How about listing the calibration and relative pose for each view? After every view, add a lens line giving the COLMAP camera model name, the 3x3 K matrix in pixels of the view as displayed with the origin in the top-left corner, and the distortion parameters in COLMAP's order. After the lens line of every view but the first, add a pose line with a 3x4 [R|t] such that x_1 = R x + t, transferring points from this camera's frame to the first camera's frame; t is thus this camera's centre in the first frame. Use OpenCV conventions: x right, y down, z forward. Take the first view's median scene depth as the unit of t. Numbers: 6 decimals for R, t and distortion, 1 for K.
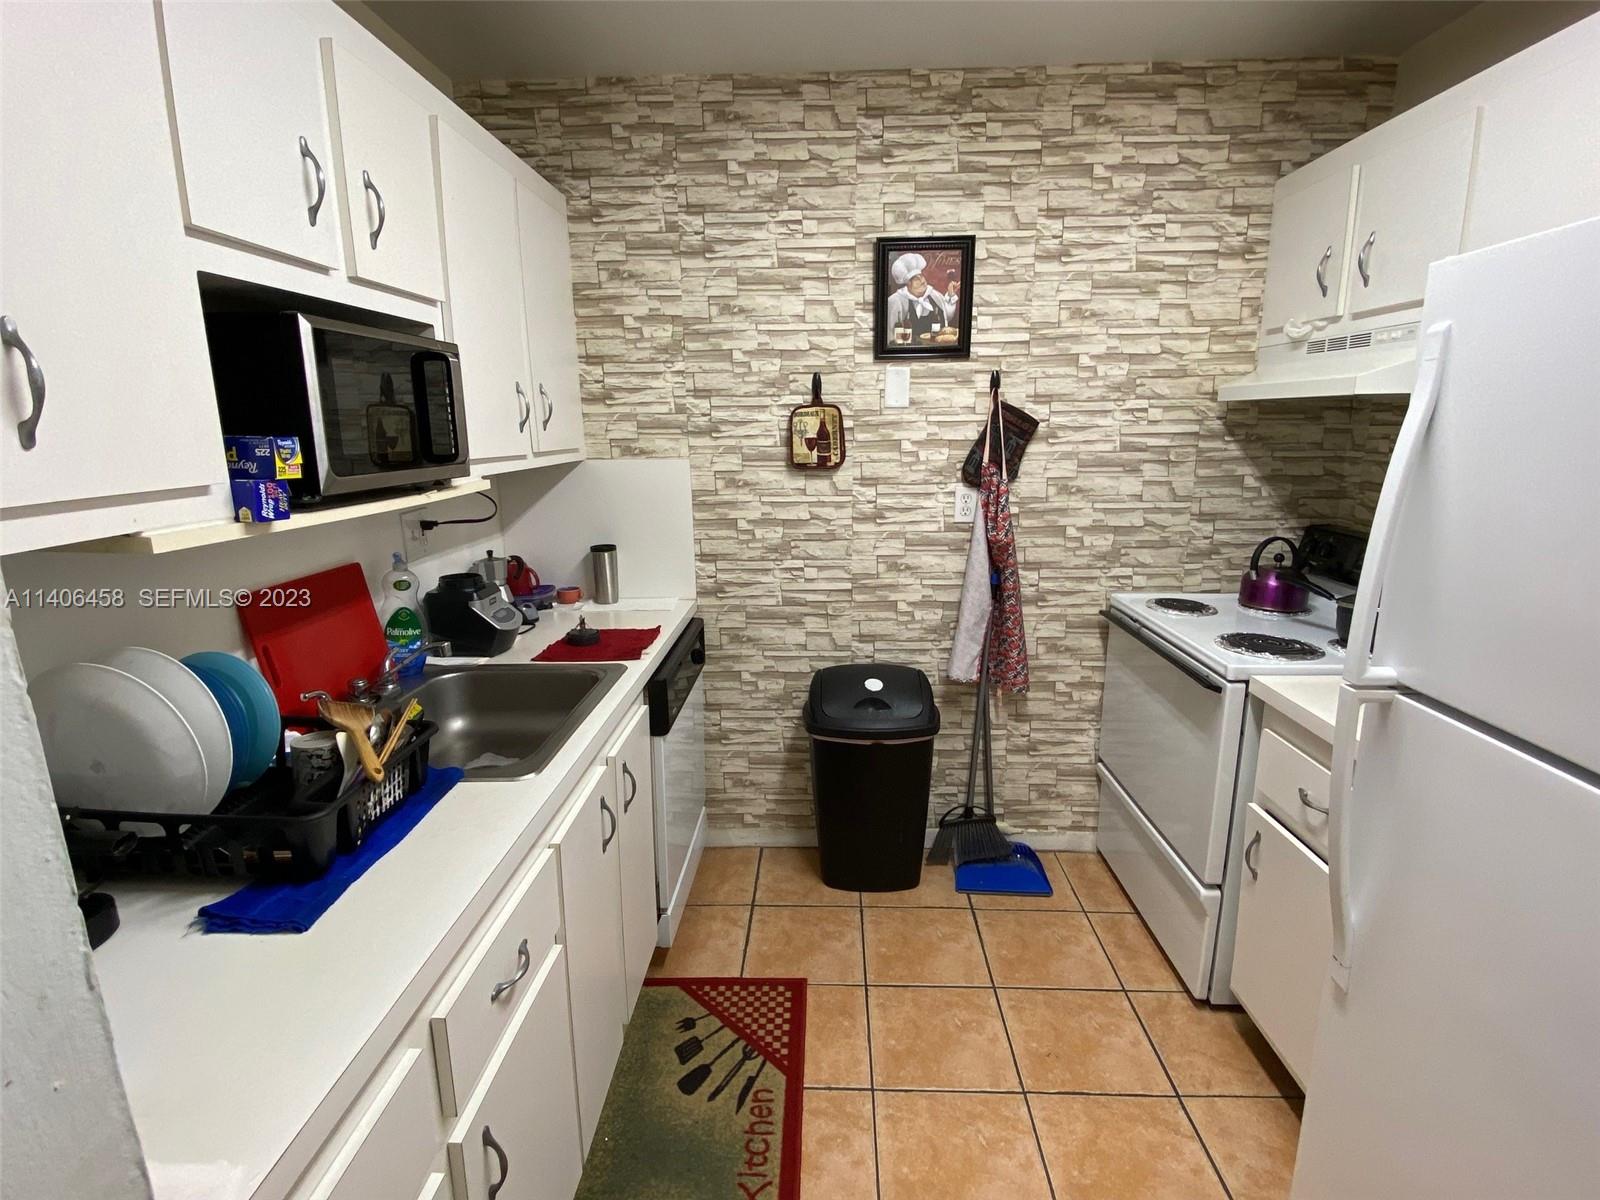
lens RADIAL K [[800.1, 0, 795.3], [0, 800.1, 604.4], [0, 0, 1]] dist [0.100135, -0.107985]
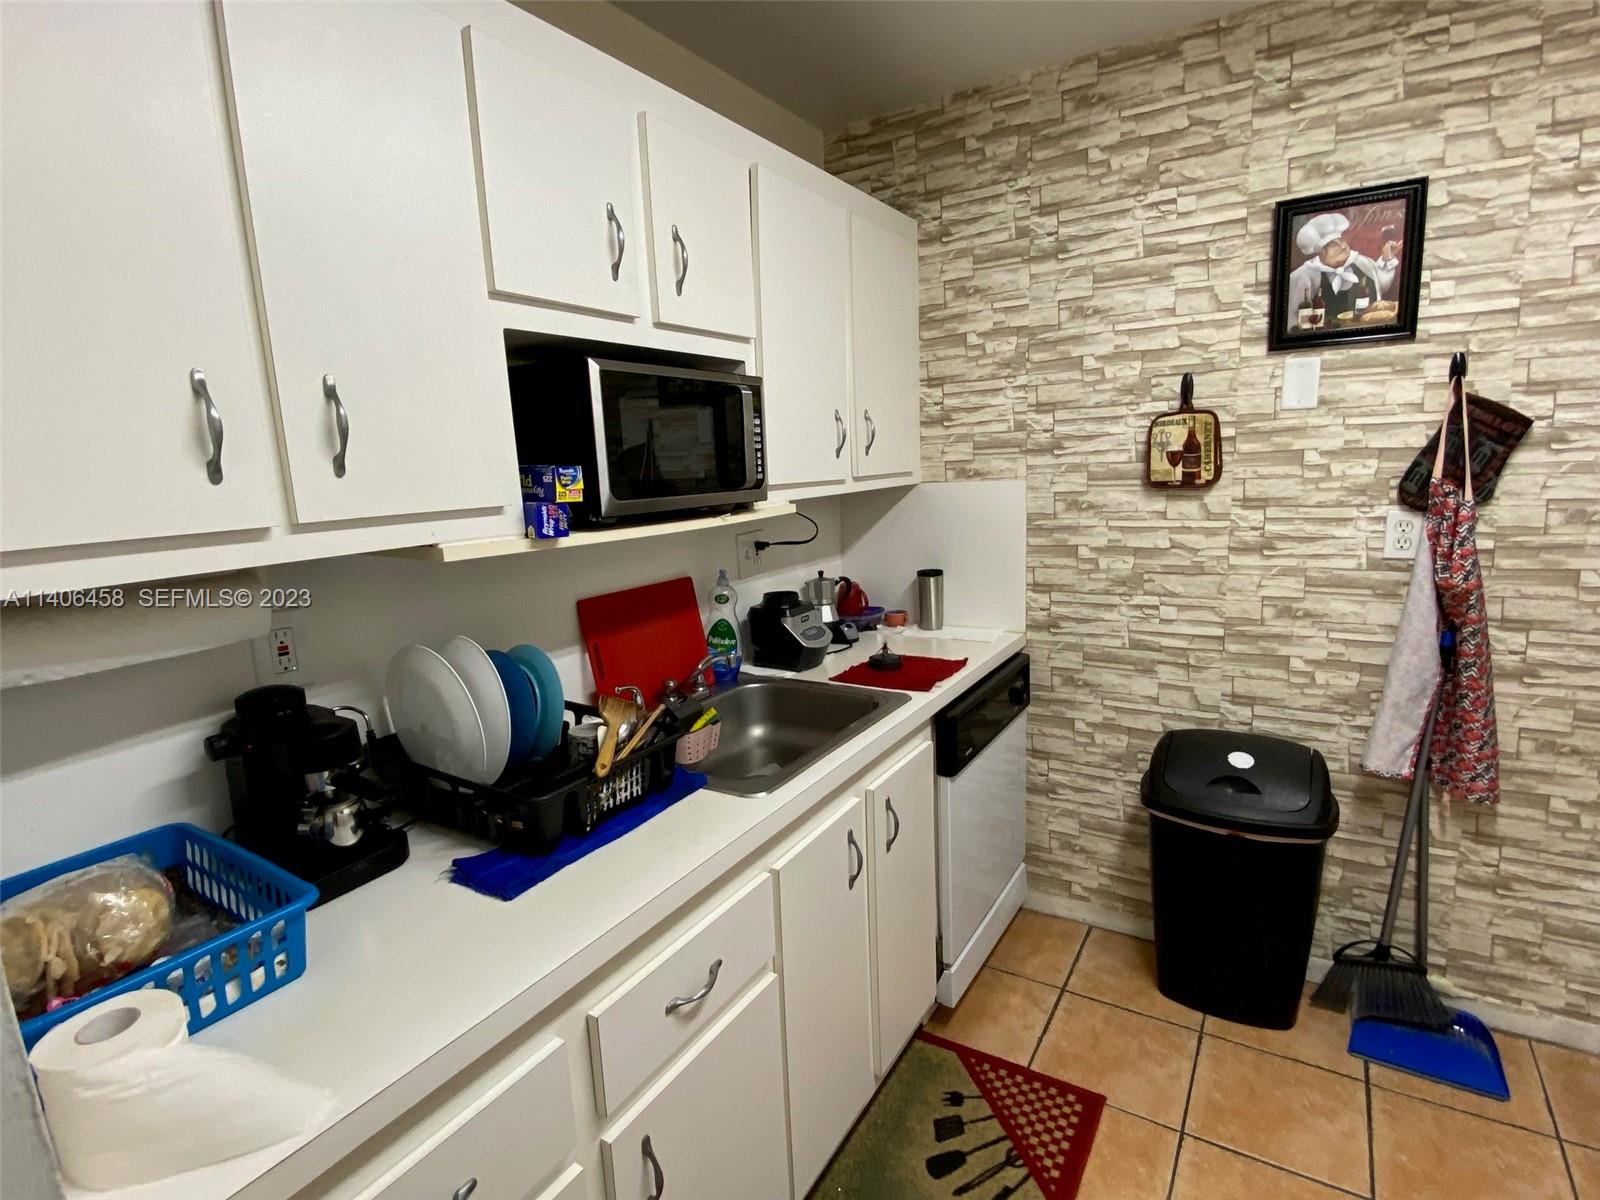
lens RADIAL K [[808.0, 0, 799.4], [0, 808.0, 604.0], [0, 0, 1]] dist [0.040698, -0.029857]
pose [[0.865766, 0.063325, -0.496426, 0.115191], [-0.078023, 0.996912, -0.008903, -0.011668], [0.494329, 0.046440, 0.868034, 0.082913]]
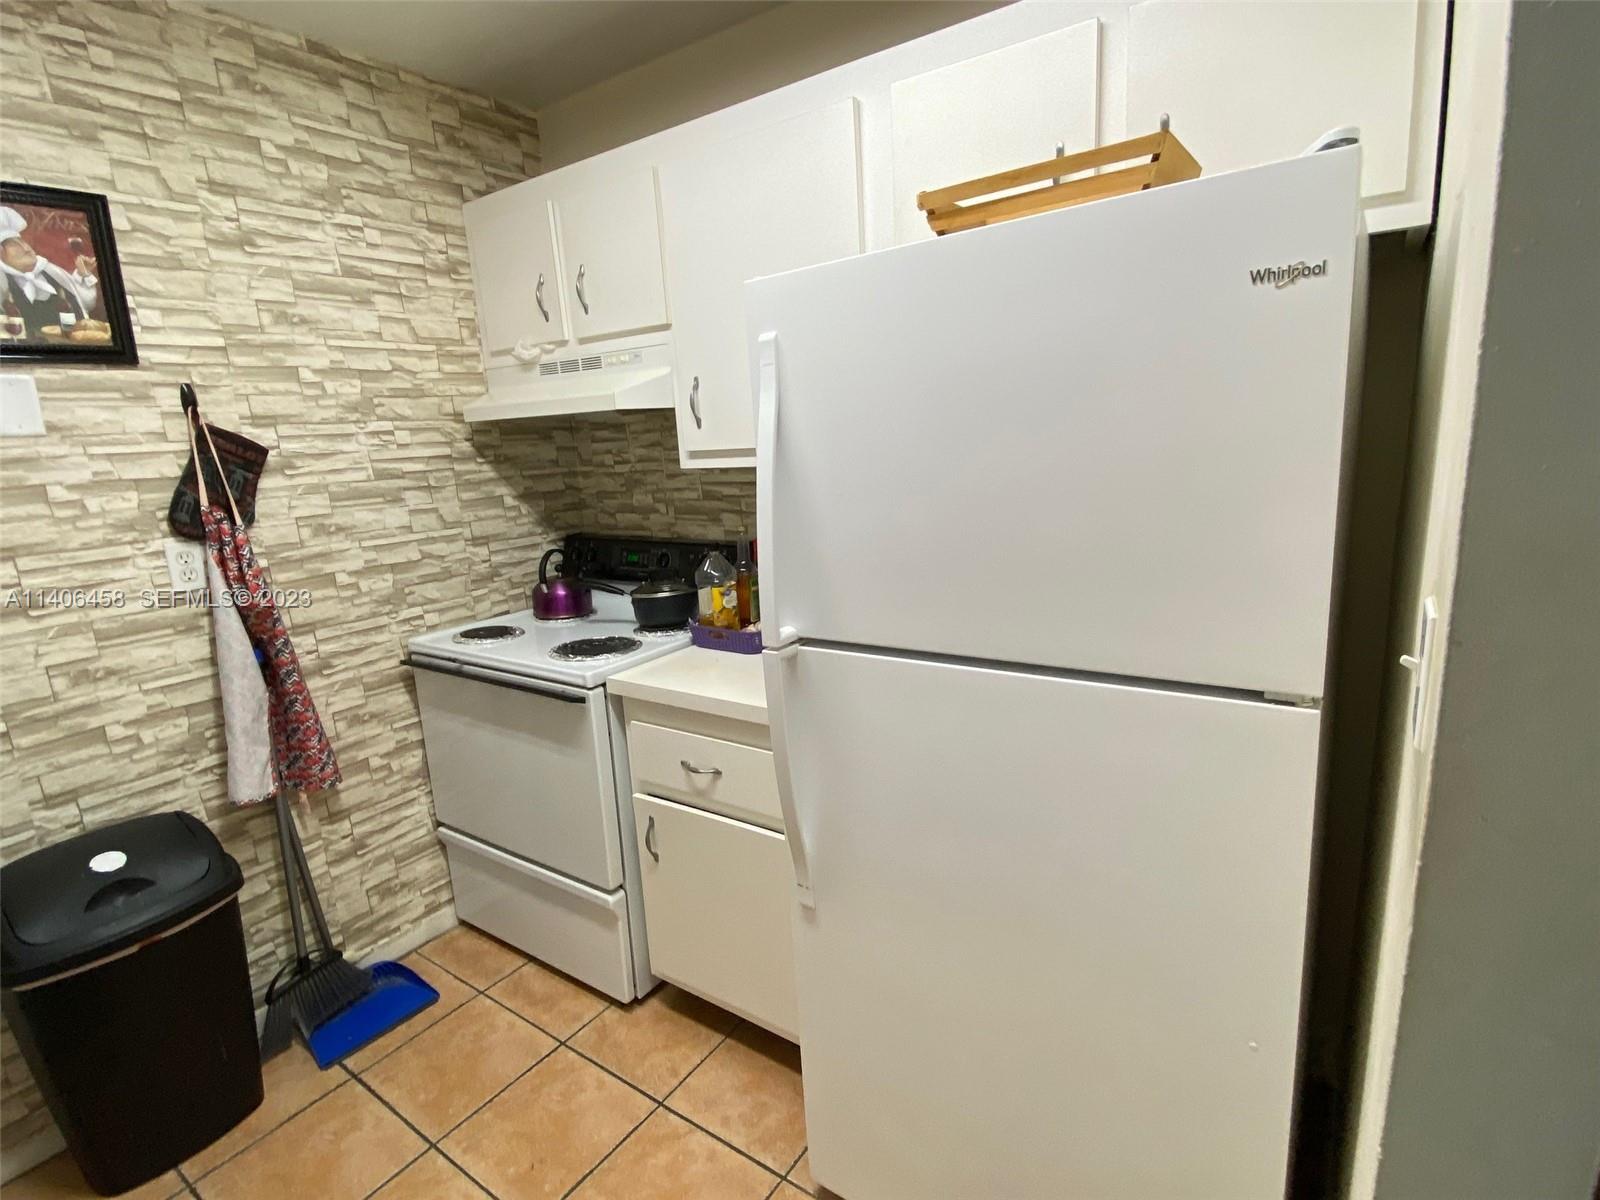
lens RADIAL K [[808.0, 0, 799.4], [0, 808.0, 604.0], [0, 0, 1]] dist [0.040698, -0.029857]
pose [[0.540696, -0.199149, 0.817305, -0.101311], [0.237049, 0.968271, 0.079112, -0.020470], [-0.807128, 0.150965, 0.570748, 0.153392]]
